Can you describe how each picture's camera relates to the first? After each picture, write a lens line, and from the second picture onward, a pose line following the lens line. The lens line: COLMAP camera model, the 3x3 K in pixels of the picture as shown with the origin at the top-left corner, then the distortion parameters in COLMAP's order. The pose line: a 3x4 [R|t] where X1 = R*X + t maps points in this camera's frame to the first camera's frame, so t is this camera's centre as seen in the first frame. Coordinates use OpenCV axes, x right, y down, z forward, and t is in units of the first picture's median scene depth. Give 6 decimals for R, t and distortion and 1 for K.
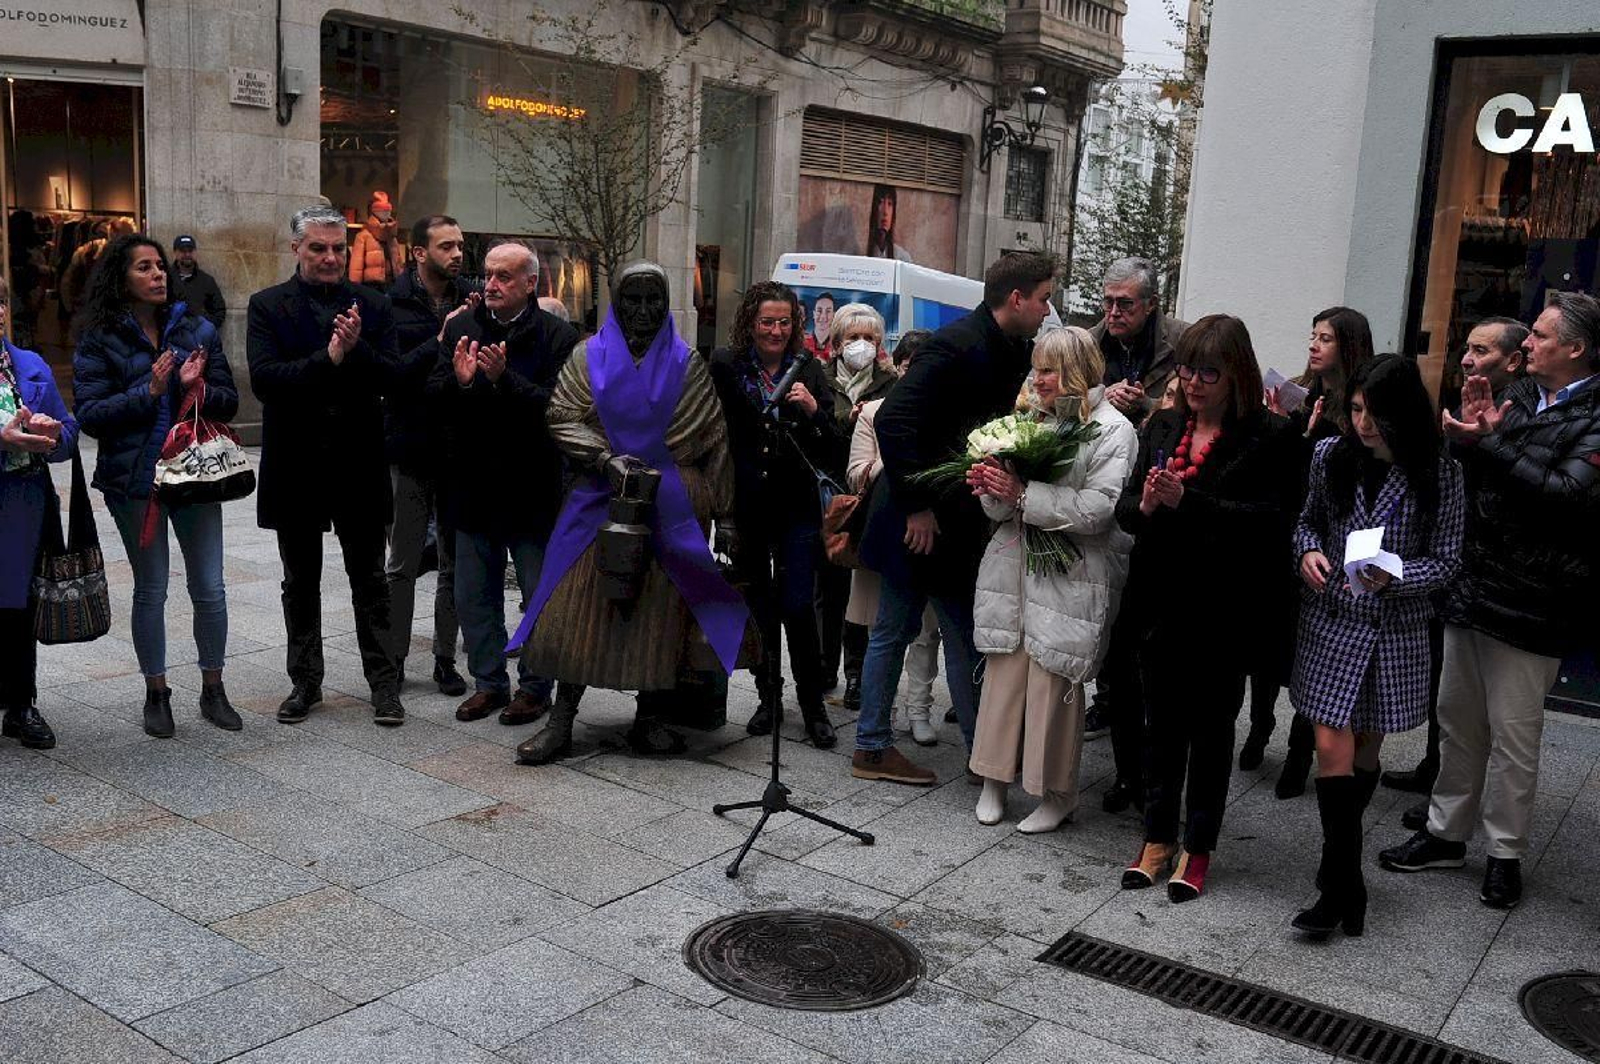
lens RADIAL K [[1571.9, 0, 802.1], [0, 1571.9, 523.8], [0, 0, 1]] dist [-0.014002, 0.000000]
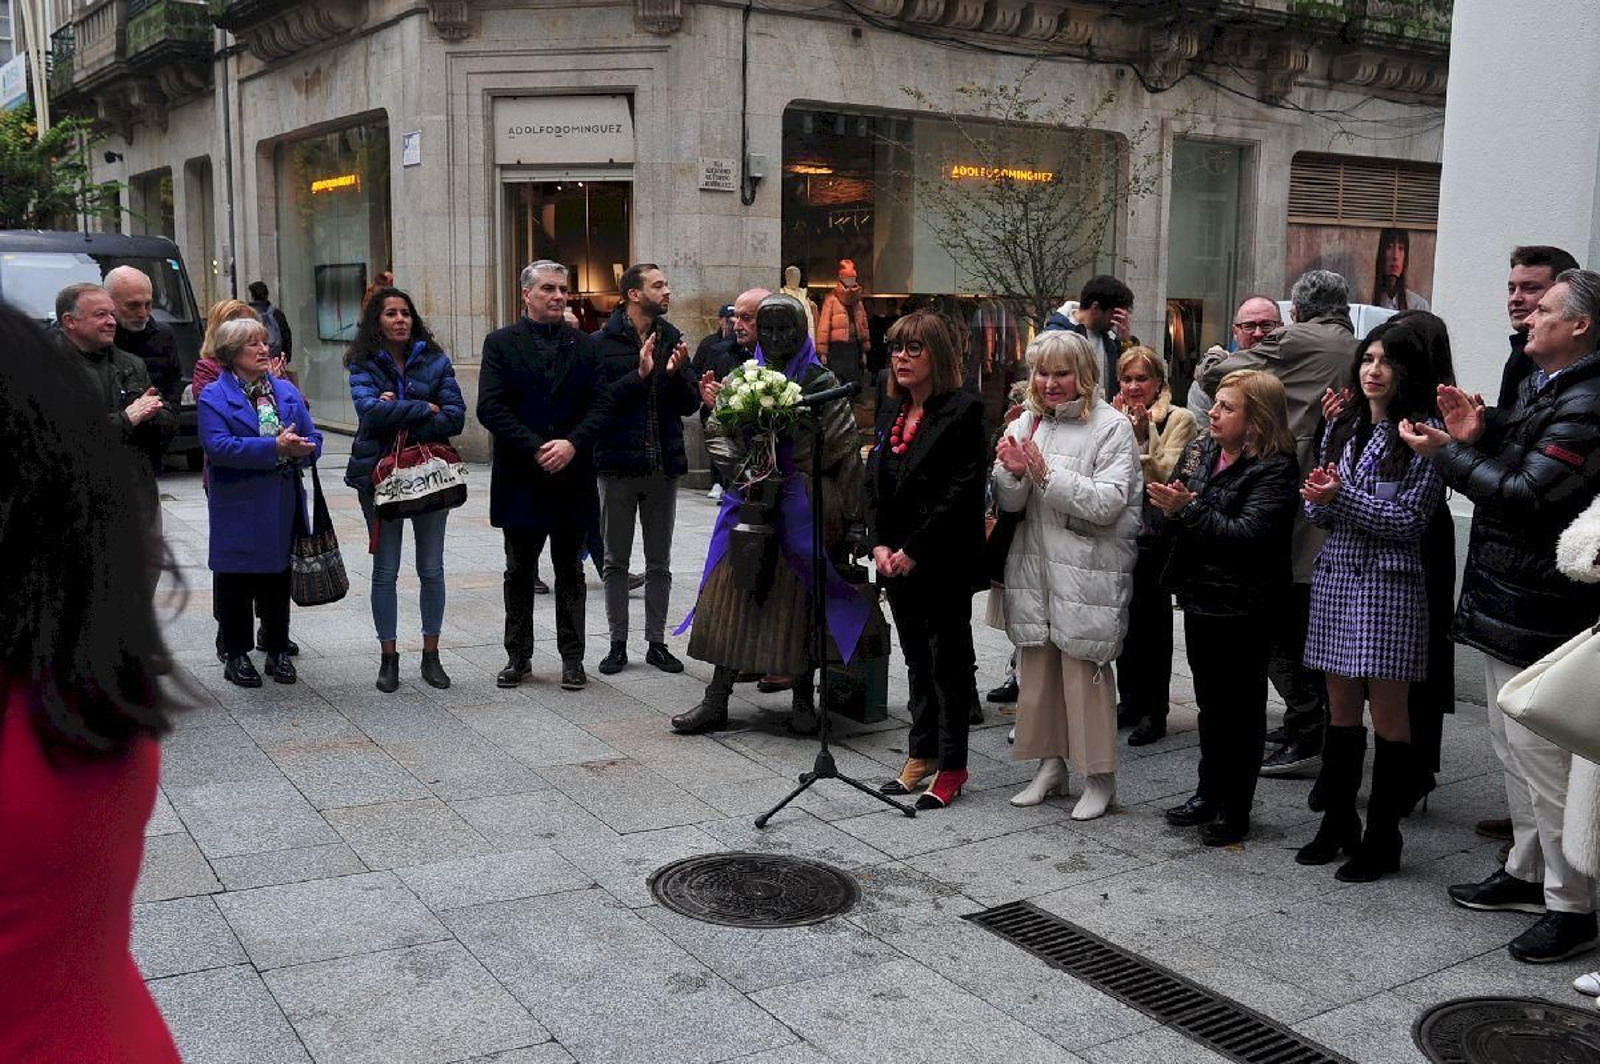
lens RADIAL K [[1571.9, 0, 798.9], [0, 1571.9, 537.7], [0, 0, 1]] dist [-0.014002, 0.000000]
pose [[0.918794, 0.015795, -0.394421, 0.144437], [-0.030267, 0.999077, -0.030496, 0.017014], [0.393575, 0.039958, 0.918424, -0.012637]]
